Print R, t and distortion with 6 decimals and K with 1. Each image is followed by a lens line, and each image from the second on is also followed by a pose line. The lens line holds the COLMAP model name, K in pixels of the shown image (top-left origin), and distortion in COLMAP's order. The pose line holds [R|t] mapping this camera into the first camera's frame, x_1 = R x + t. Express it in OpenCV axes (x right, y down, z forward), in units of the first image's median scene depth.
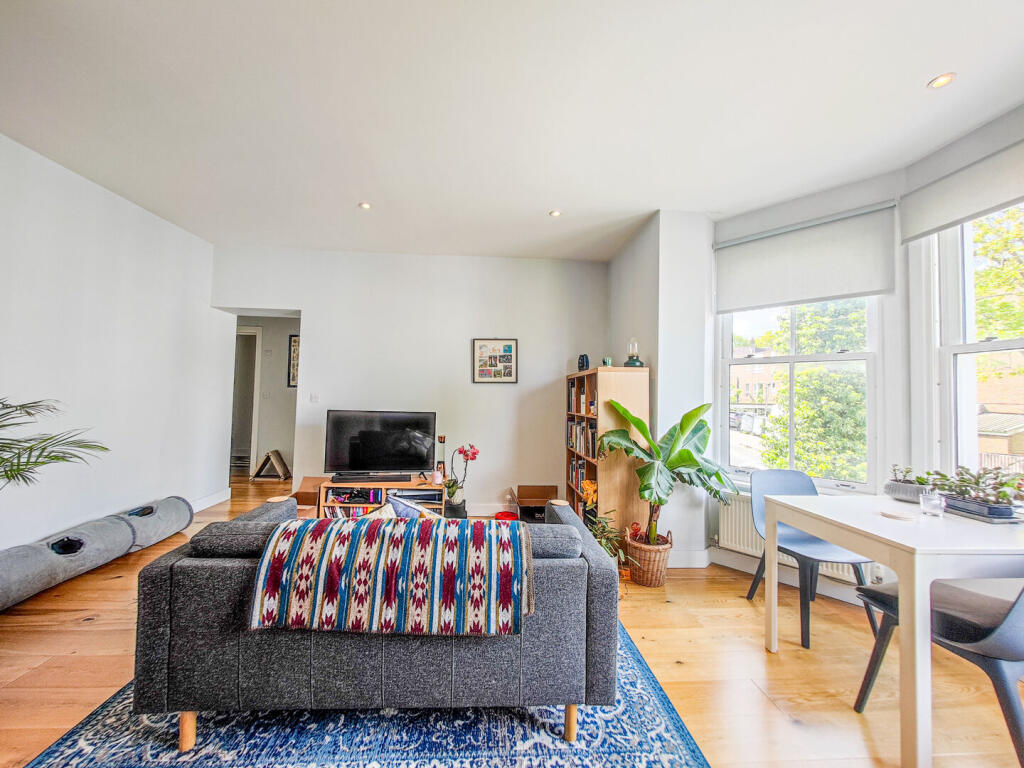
lens RADIAL K [[392.6, 0, 504.9], [0, 392.6, 383.6], [0, 0, 1]] dist [-0.011188, 0.000086]
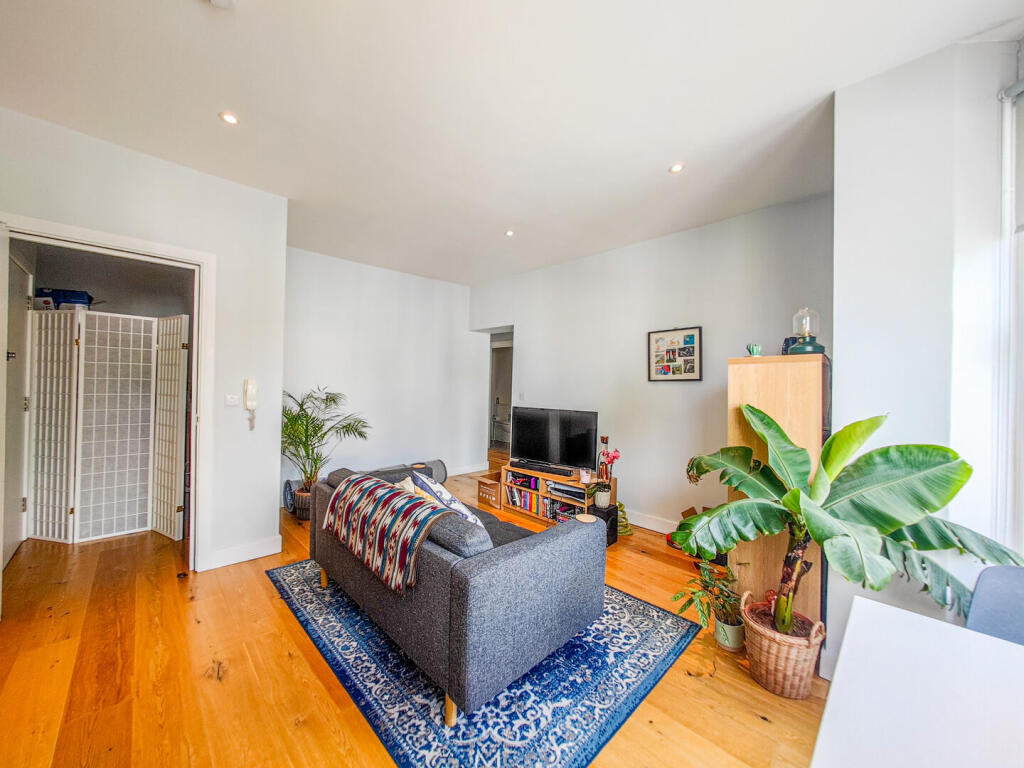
lens RADIAL K [[392.3, 0, 491.6], [0, 392.3, 383.8], [0, 0, 1]] dist [-0.011459, 0.000208]
pose [[0.635733, -0.012881, -0.771802, 0.466617], [0.018264, 0.999832, -0.001642, -0.001694], [0.771693, -0.013052, 0.635861, 0.187609]]
